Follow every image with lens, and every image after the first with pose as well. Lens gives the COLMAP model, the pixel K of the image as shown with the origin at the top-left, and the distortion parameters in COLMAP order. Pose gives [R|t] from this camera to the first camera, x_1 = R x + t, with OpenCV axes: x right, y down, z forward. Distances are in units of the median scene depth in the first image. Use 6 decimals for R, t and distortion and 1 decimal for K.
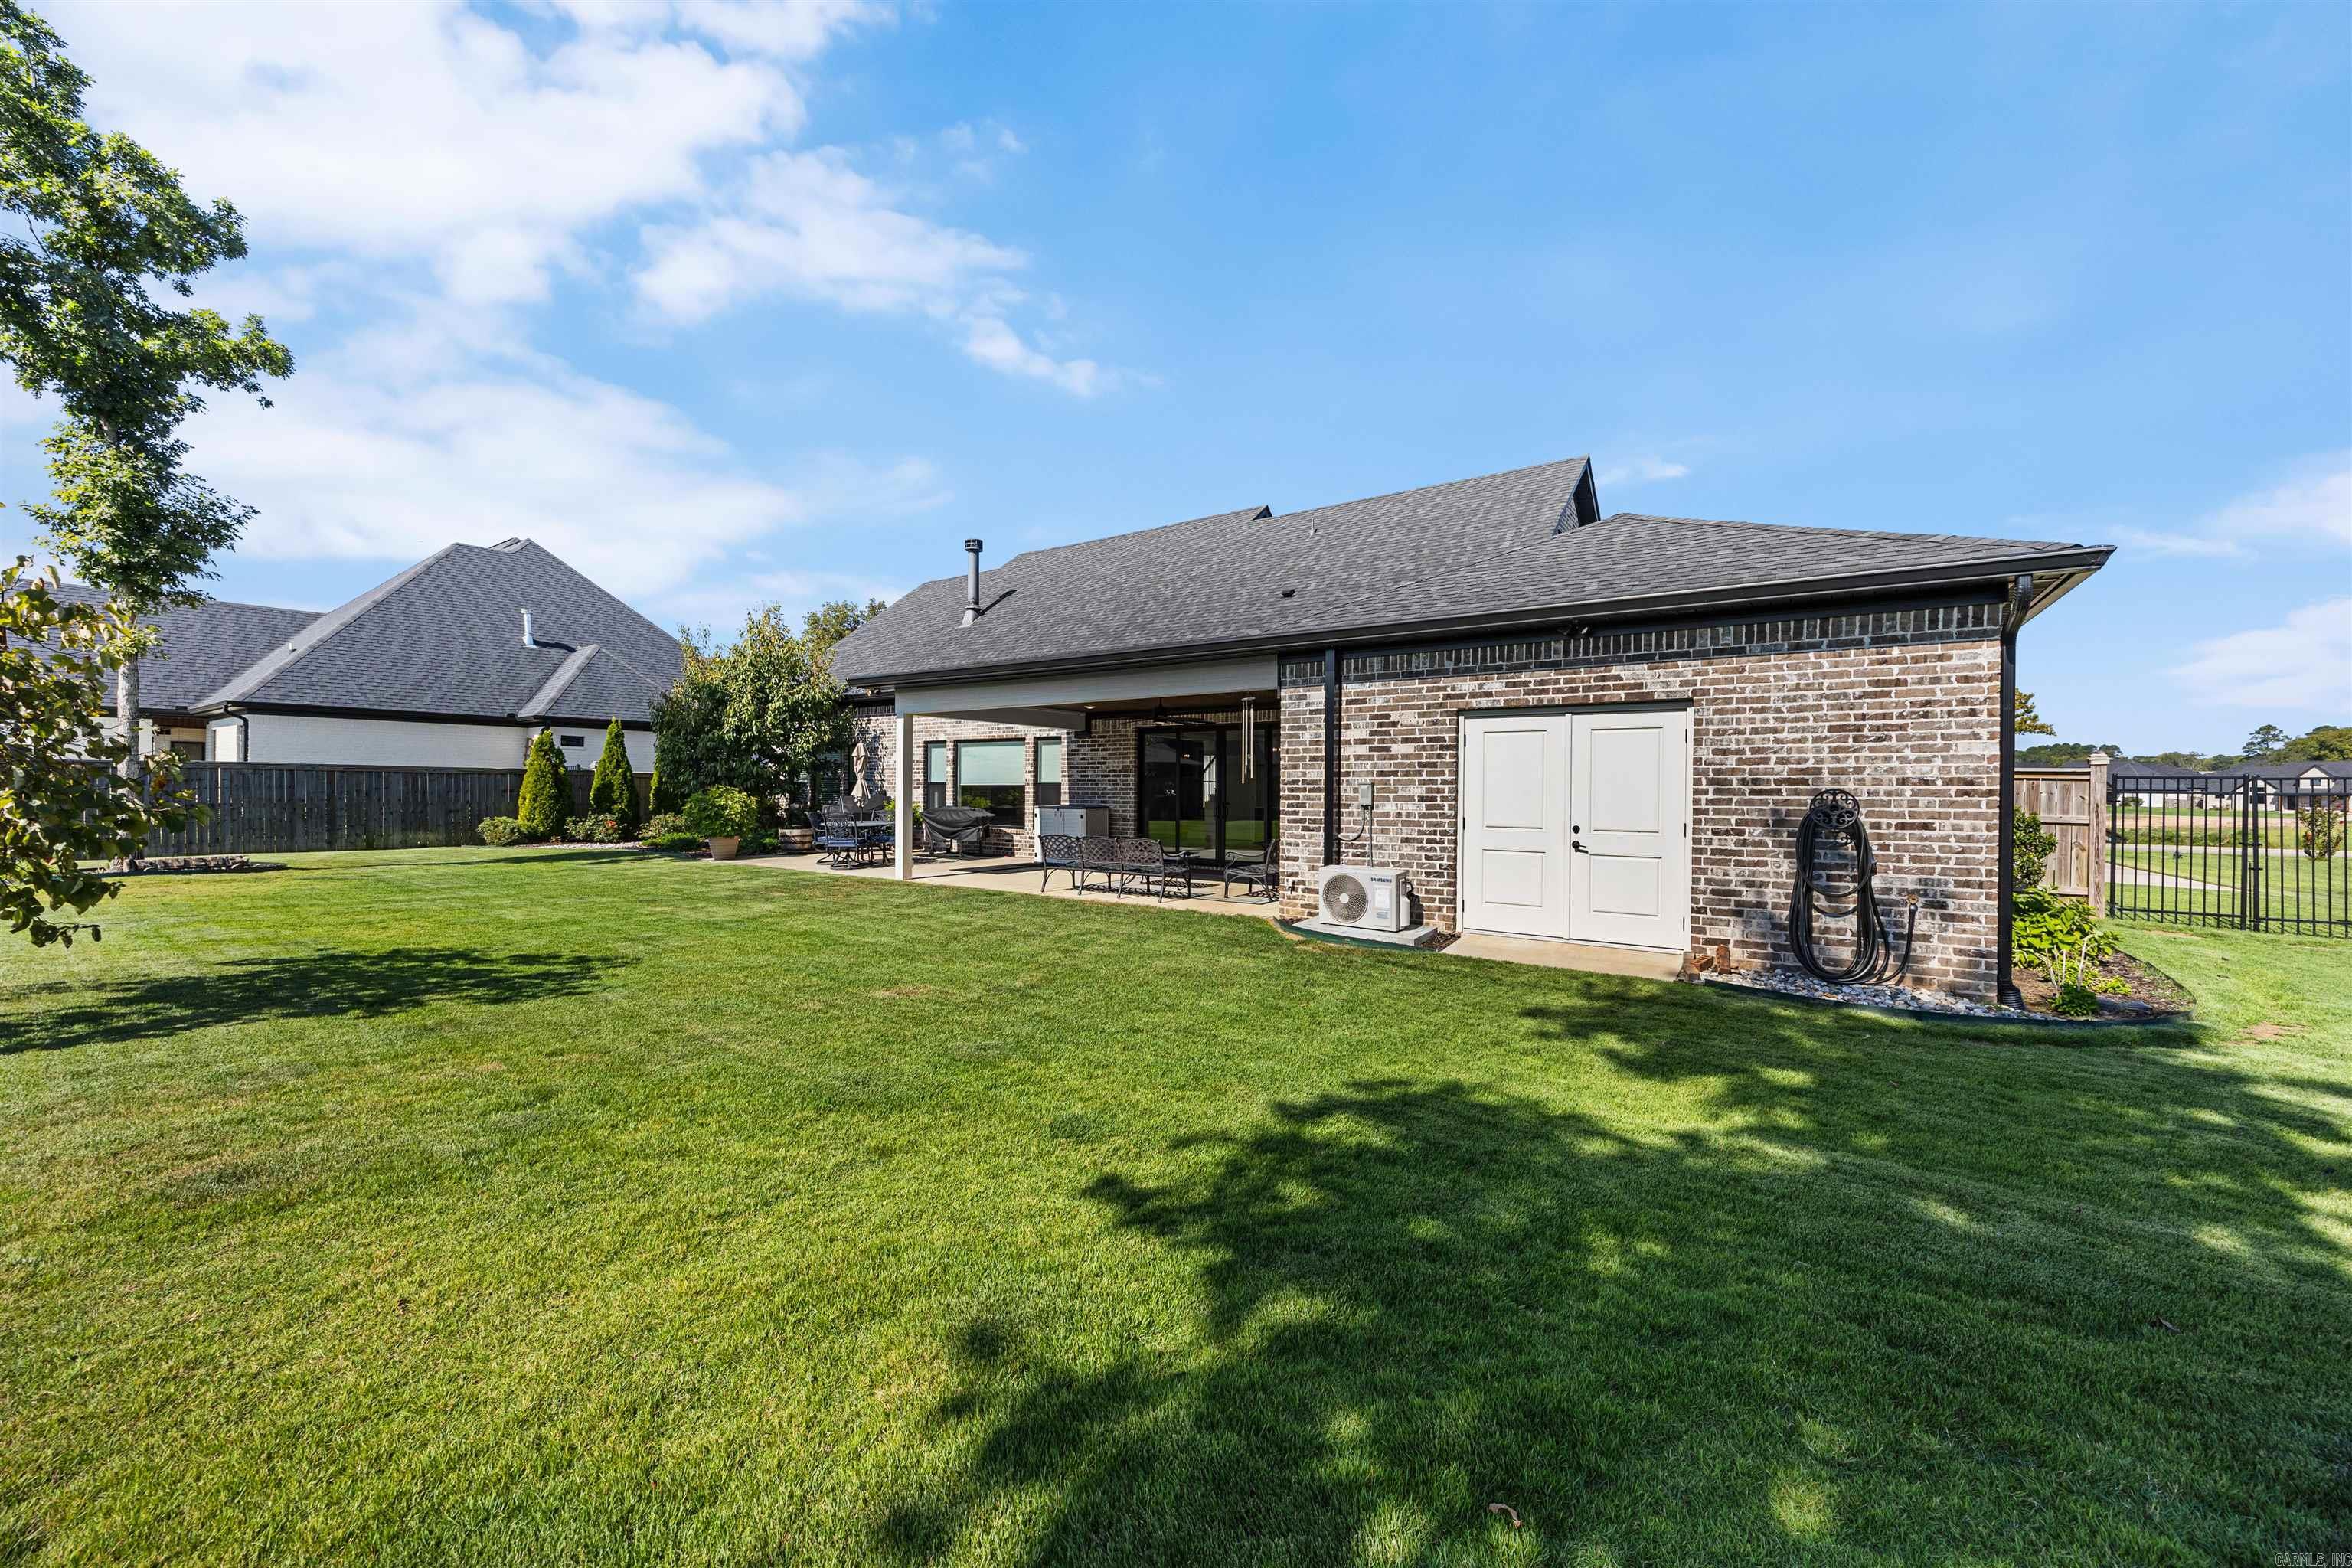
lens RADIAL K [[897.7, 0, 1180.2], [0, 897.7, 784.2], [0, 0, 1]] dist [-0.001935, 0.000291]
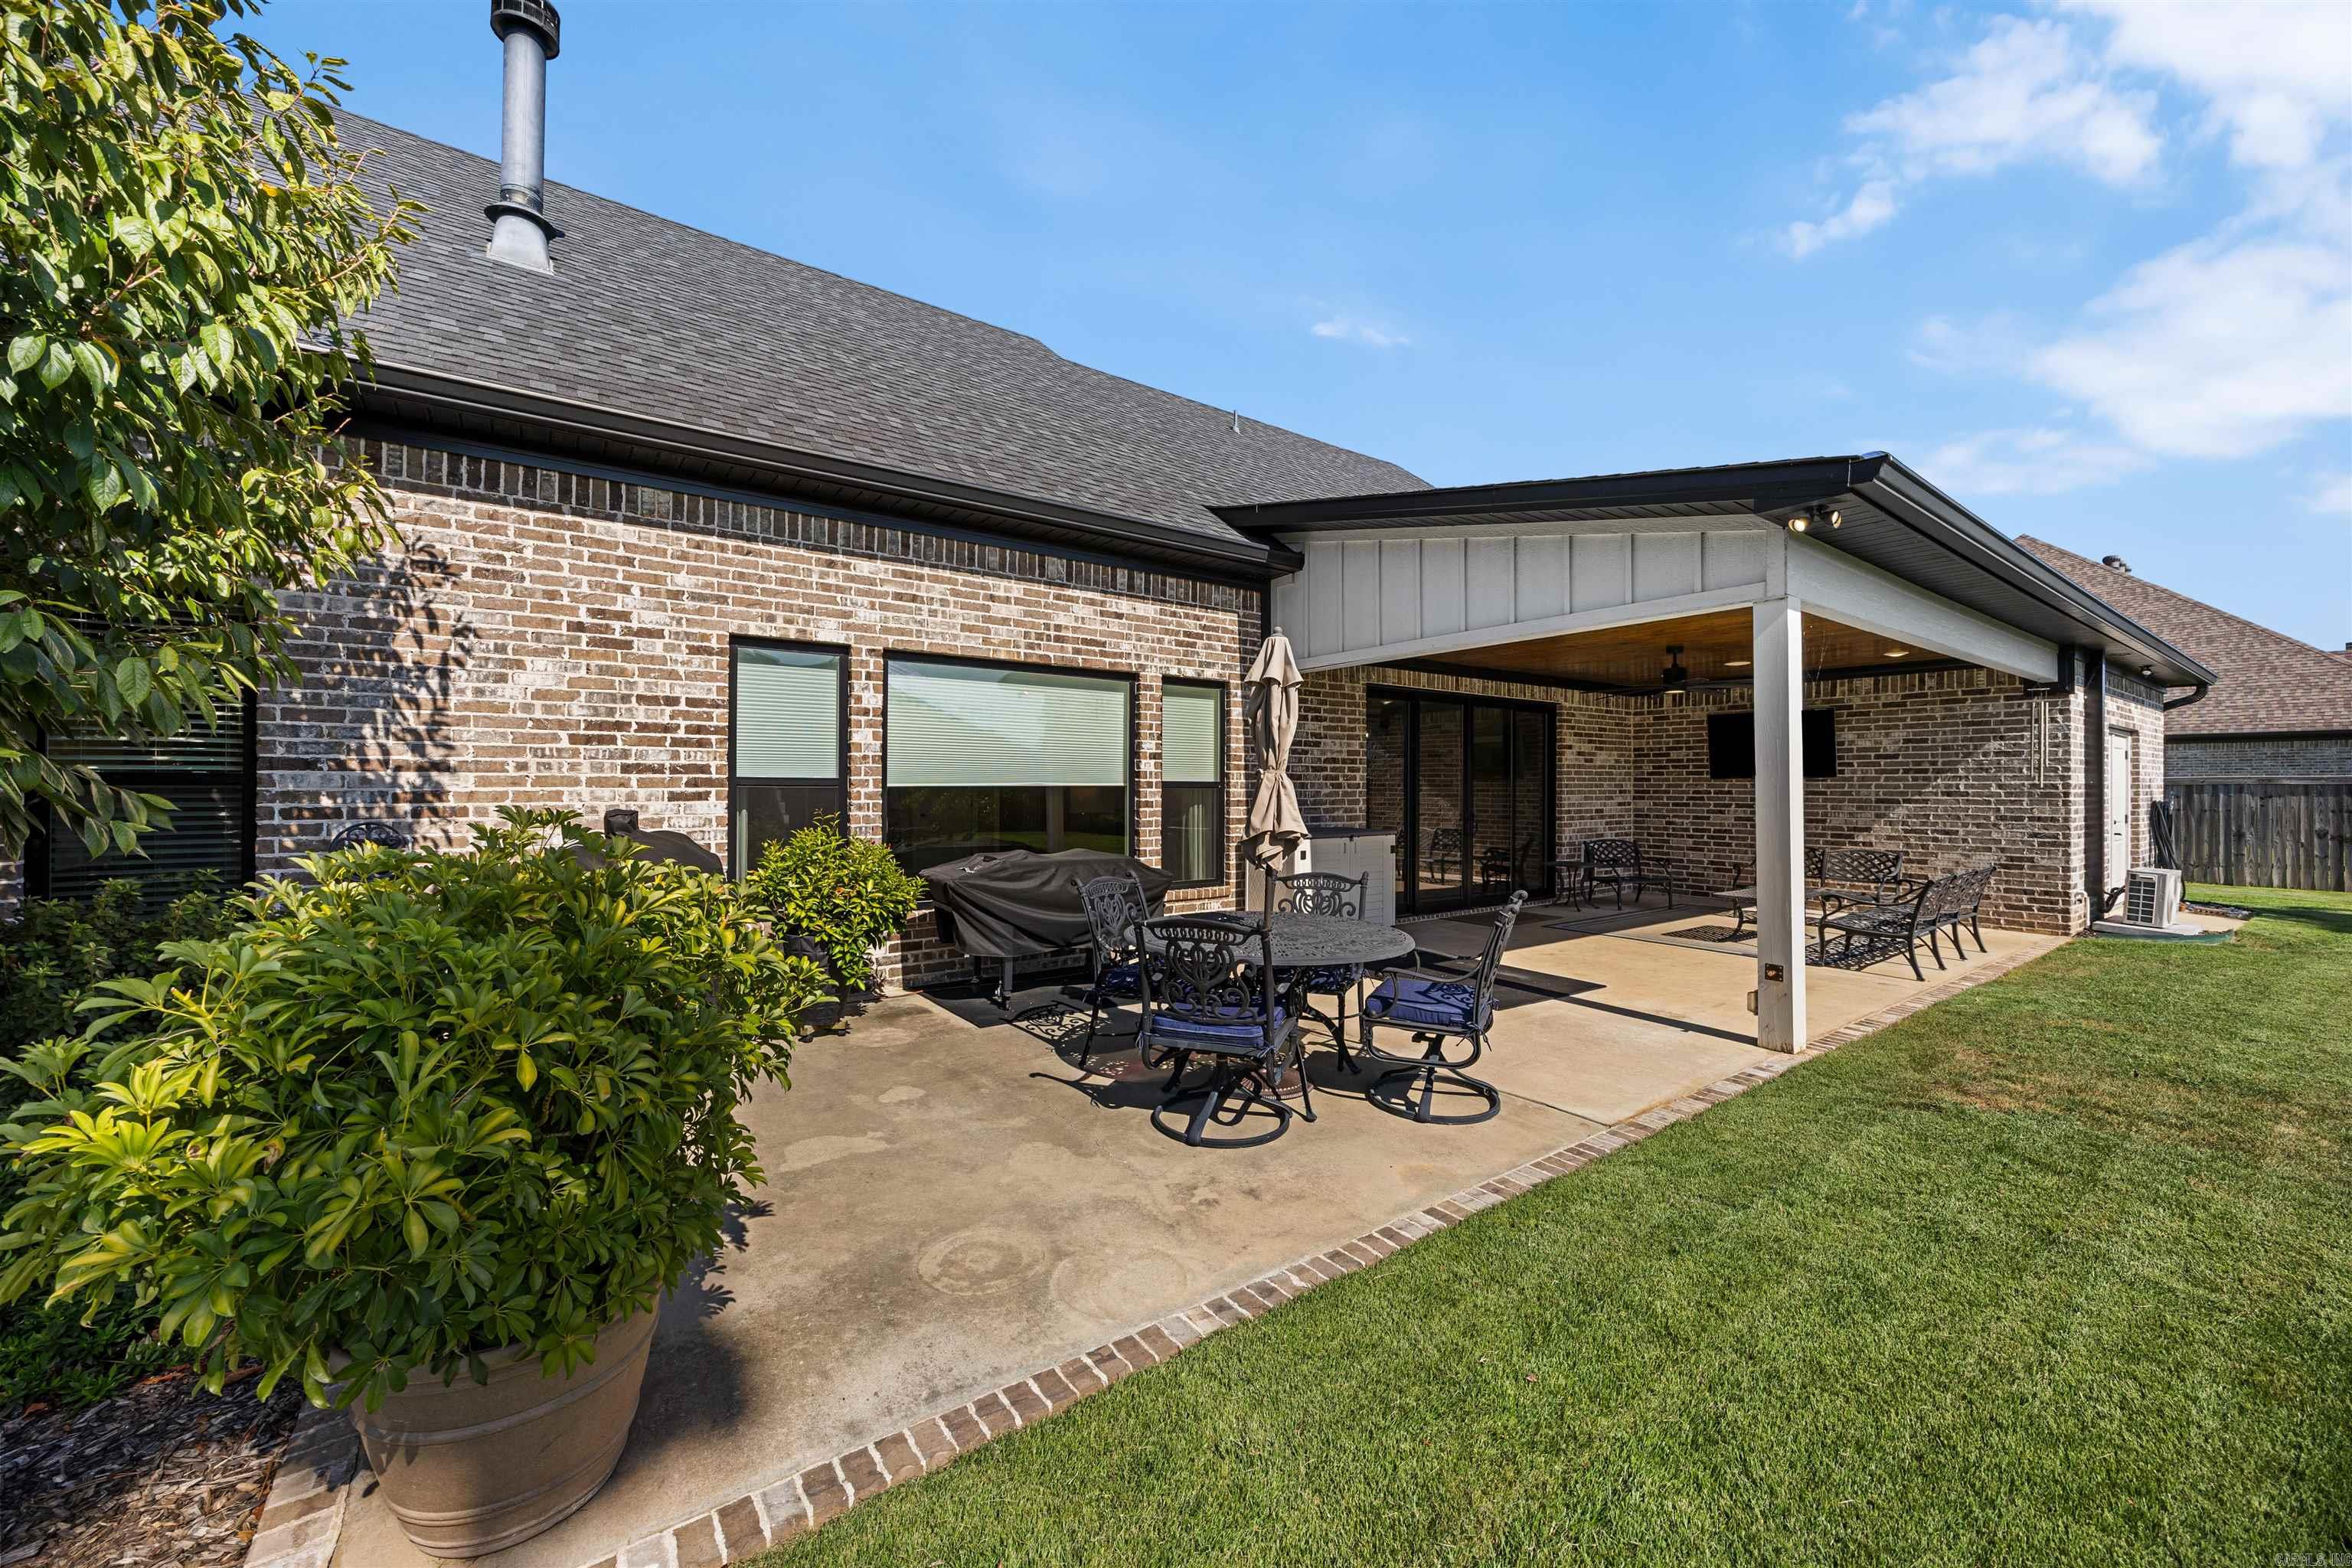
lens RADIAL K [[897.7, 0, 1177.5], [0, 897.7, 783.8], [0, 0, 1]] dist [-0.001935, 0.000291]
pose [[0.329646, -0.003308, 0.944099, -0.515500], [-0.002553, 0.999987, 0.004395, -0.001985], [-0.944101, -0.003859, 0.329633, 0.782097]]
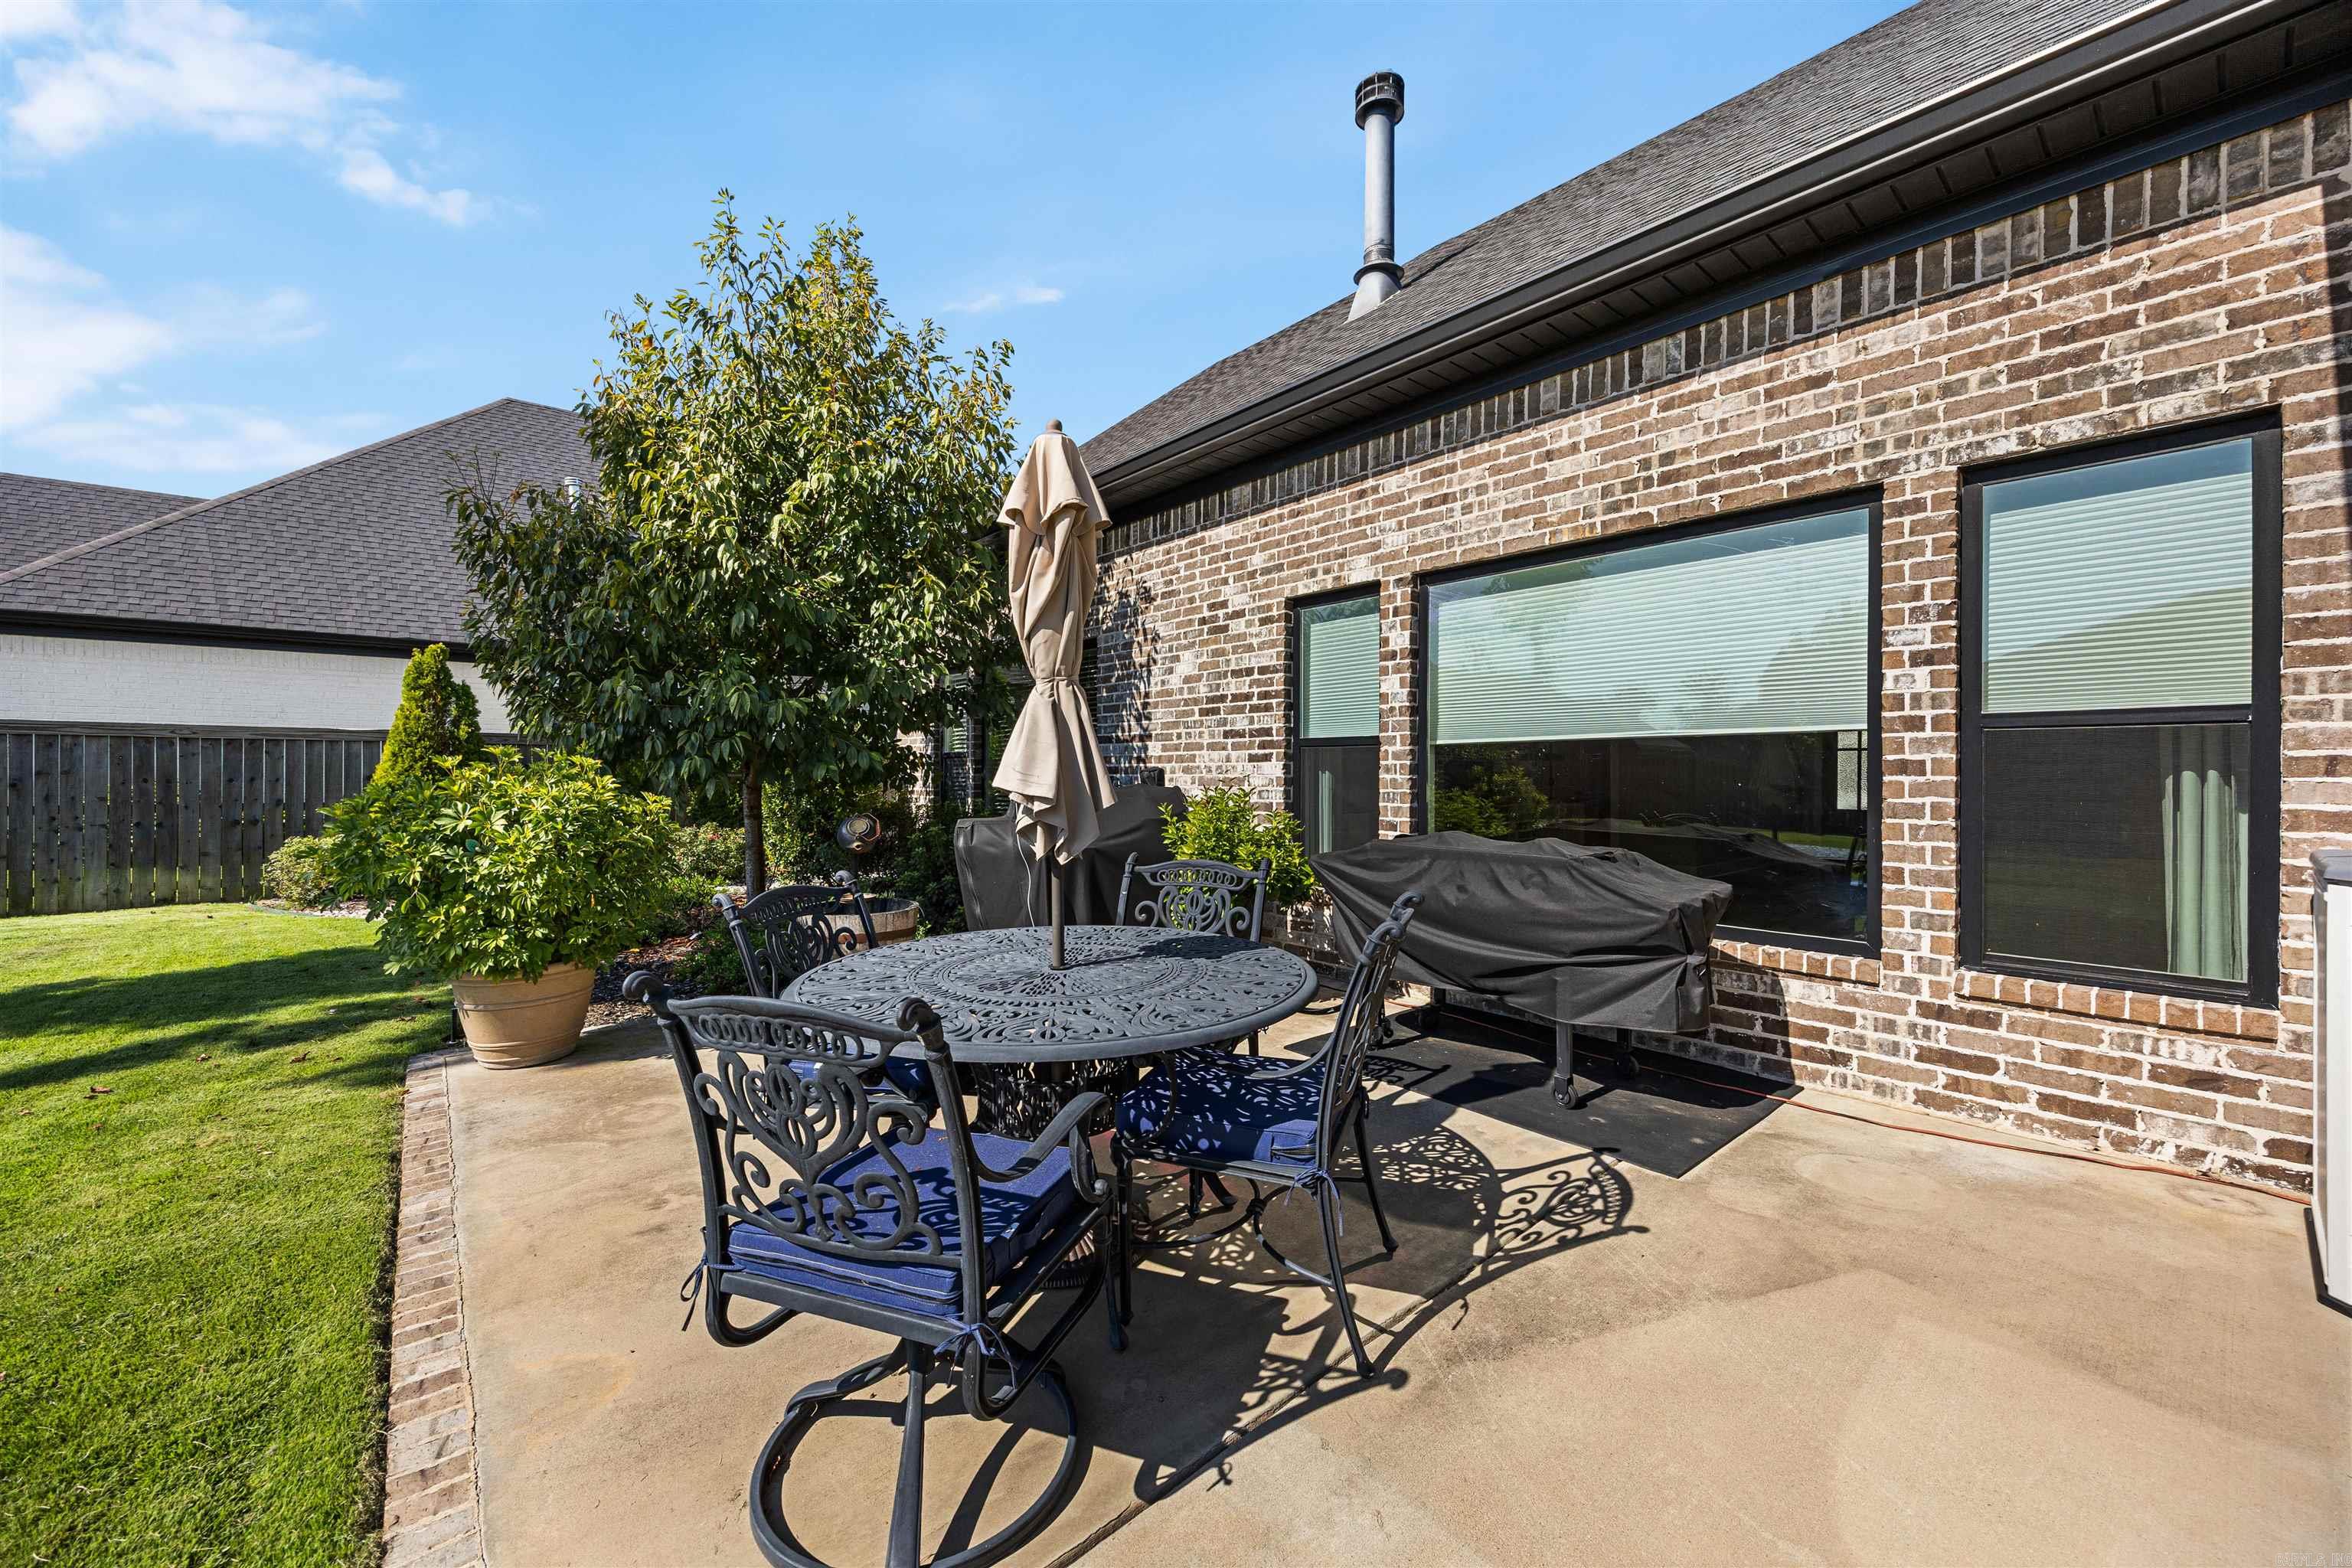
lens RADIAL K [[897.7, 0, 1180.4], [0, 897.7, 779.3], [0, 0, 1]] dist [-0.001935, 0.000291]
pose [[0.966270, -0.004706, -0.257487, -0.247345], [0.006705, 0.999954, 0.006886, 0.008658], [0.257442, -0.008380, 0.966257, 0.717989]]
